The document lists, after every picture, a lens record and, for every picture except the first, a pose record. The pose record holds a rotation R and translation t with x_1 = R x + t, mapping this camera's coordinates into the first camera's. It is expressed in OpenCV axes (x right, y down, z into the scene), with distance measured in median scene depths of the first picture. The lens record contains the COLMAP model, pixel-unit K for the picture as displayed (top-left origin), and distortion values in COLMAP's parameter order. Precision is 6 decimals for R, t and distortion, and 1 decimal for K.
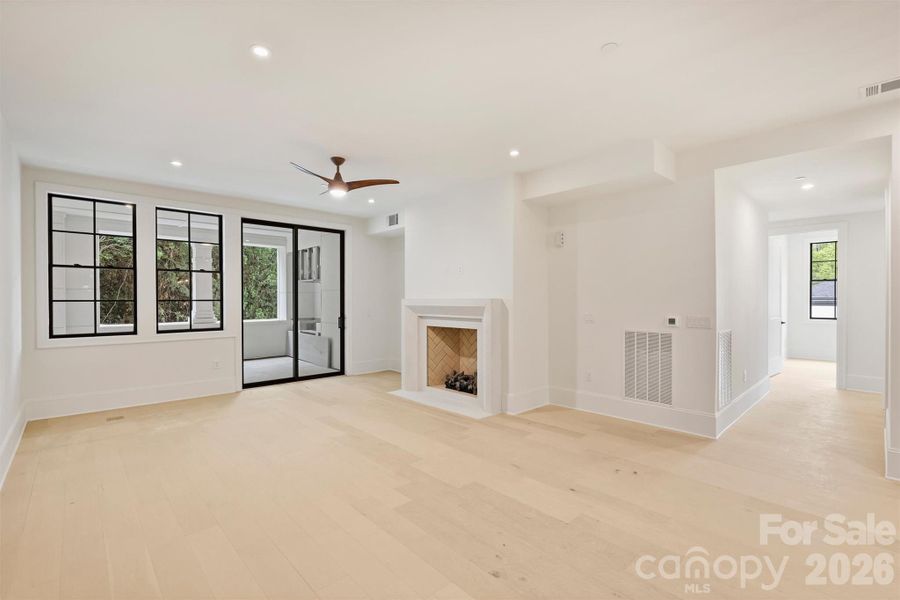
lens RADIAL K [[405.0, 0, 453.0], [0, 405.0, 301.1], [0, 0, 1]] dist [0.002516, 0.000293]
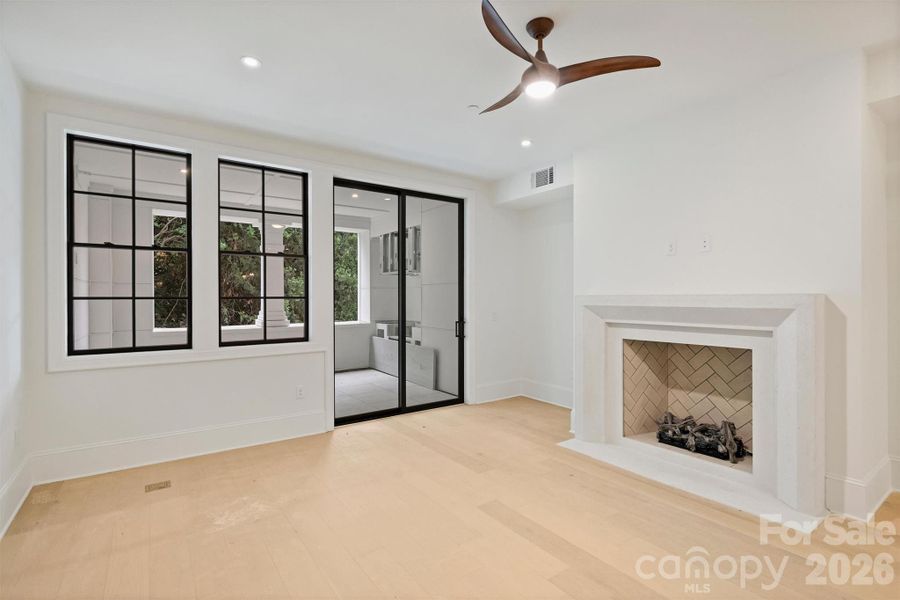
lens RADIAL K [[429.3, 0, 454.9], [0, 429.3, 297.0], [0, 0, 1]] dist [0.007582, -0.000404]
pose [[0.991483, -0.000790, -0.130236, -0.262576], [0.000057, 0.999984, -0.005629, 0.001722], [0.130238, 0.005574, 0.991467, 0.359982]]
